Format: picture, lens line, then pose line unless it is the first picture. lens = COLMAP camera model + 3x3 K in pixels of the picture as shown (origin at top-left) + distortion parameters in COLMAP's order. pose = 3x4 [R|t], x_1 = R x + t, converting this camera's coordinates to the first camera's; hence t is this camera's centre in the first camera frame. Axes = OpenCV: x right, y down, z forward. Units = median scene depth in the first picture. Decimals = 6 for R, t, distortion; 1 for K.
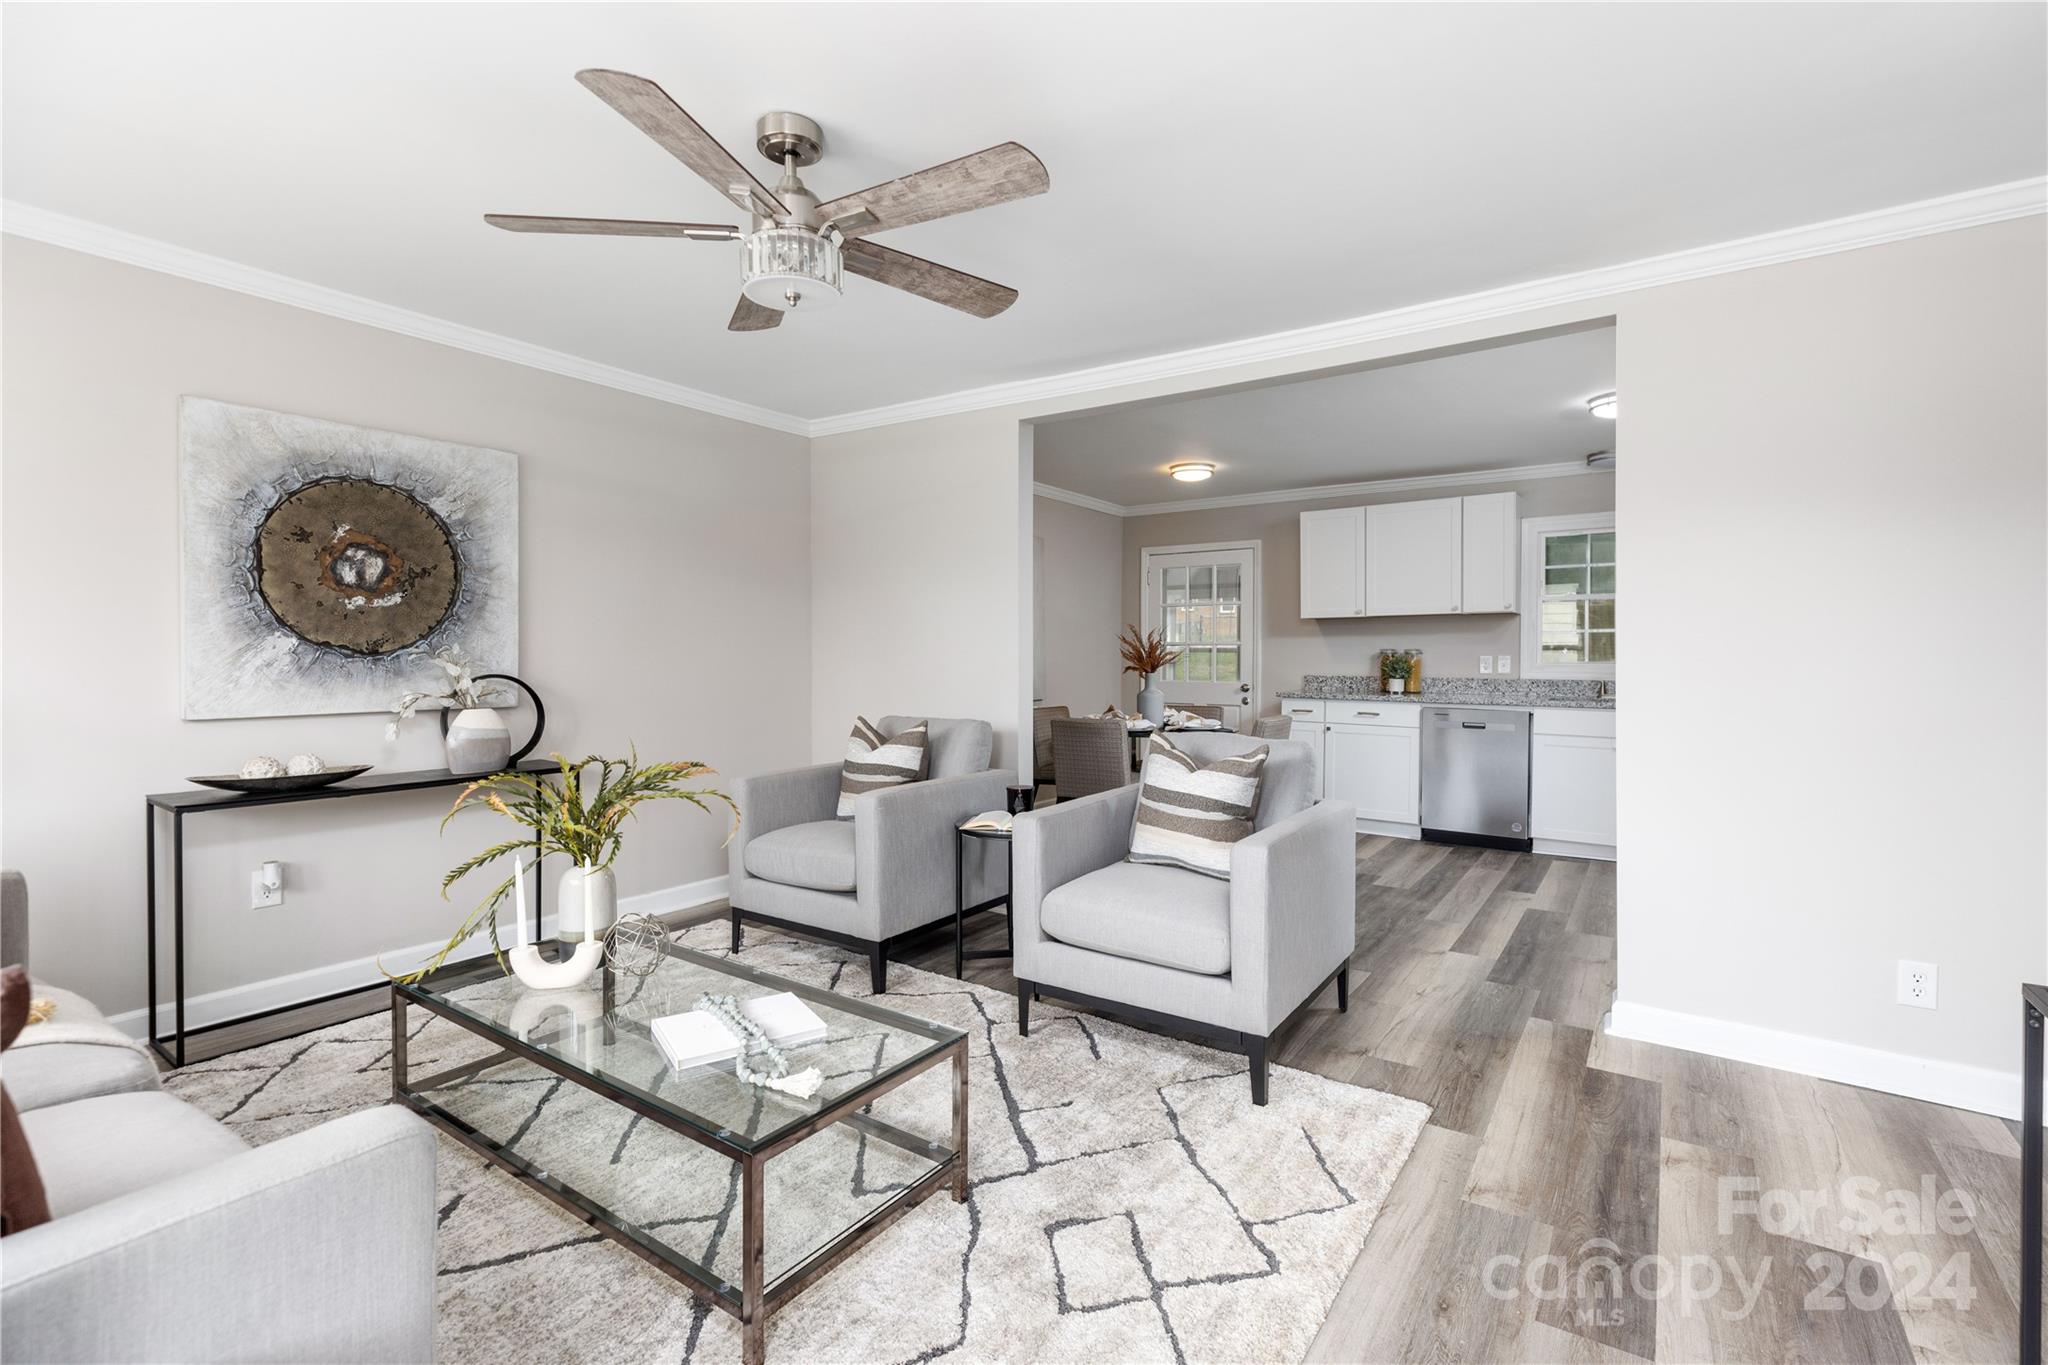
lens RADIAL K [[927.4, 0, 1029.7], [0, 927.4, 677.8], [0, 0, 1]] dist [0.003648, 0.000075]
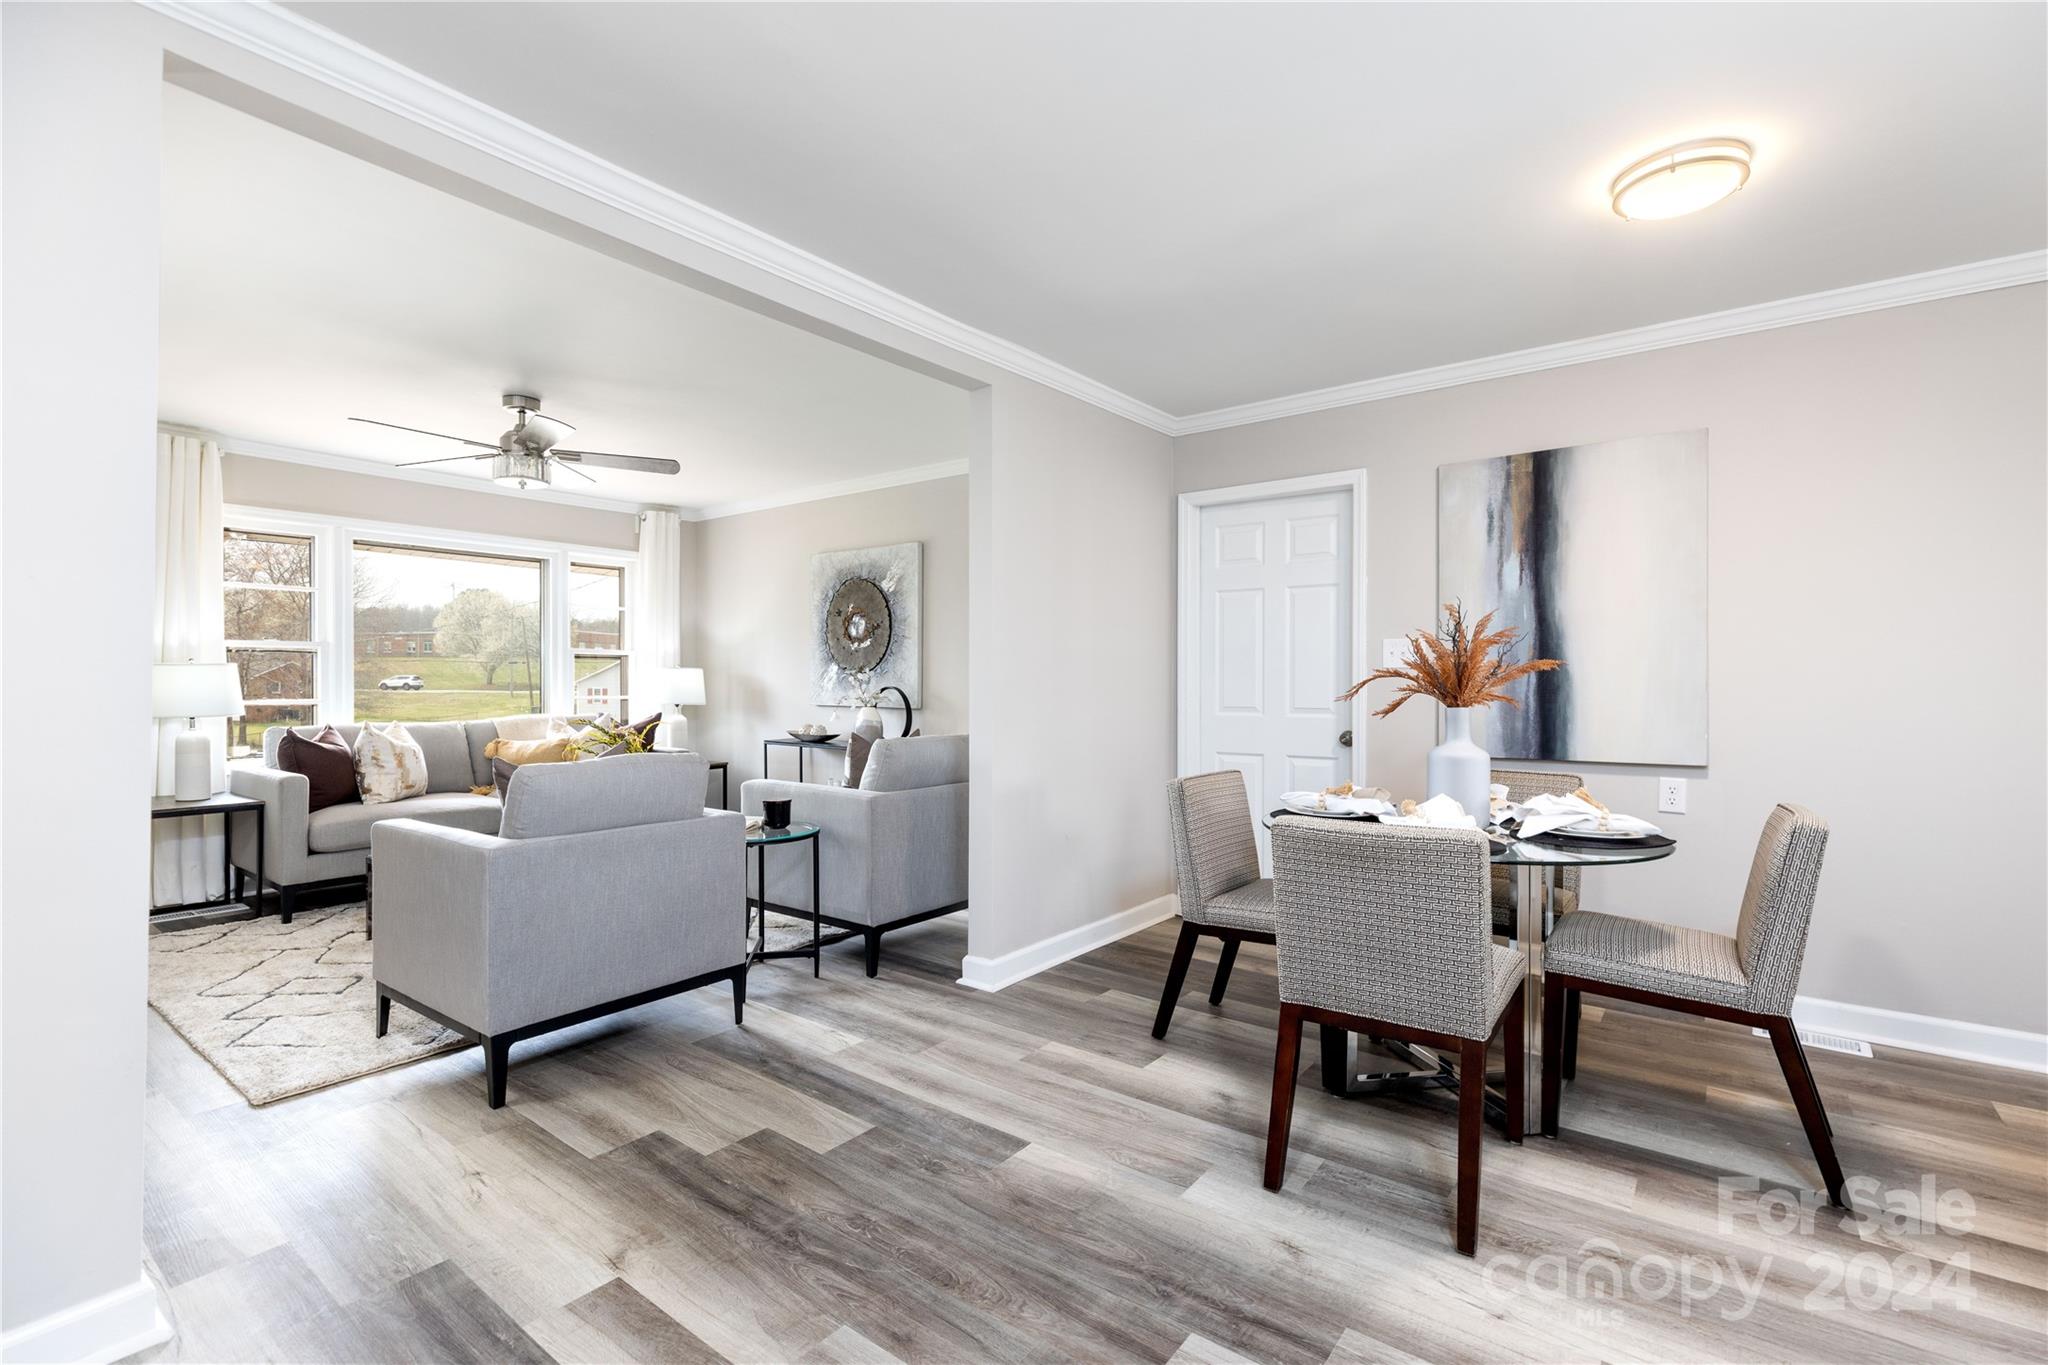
lens RADIAL K [[927.4, 0, 1033.8], [0, 927.4, 685.5], [0, 0, 1]] dist [0.003648, 0.000075]
pose [[-0.048325, 0.001116, -0.998831, 1.006433], [-0.029718, 0.999555, 0.002554, -0.017541], [0.998389, 0.029807, -0.048270, 1.347813]]
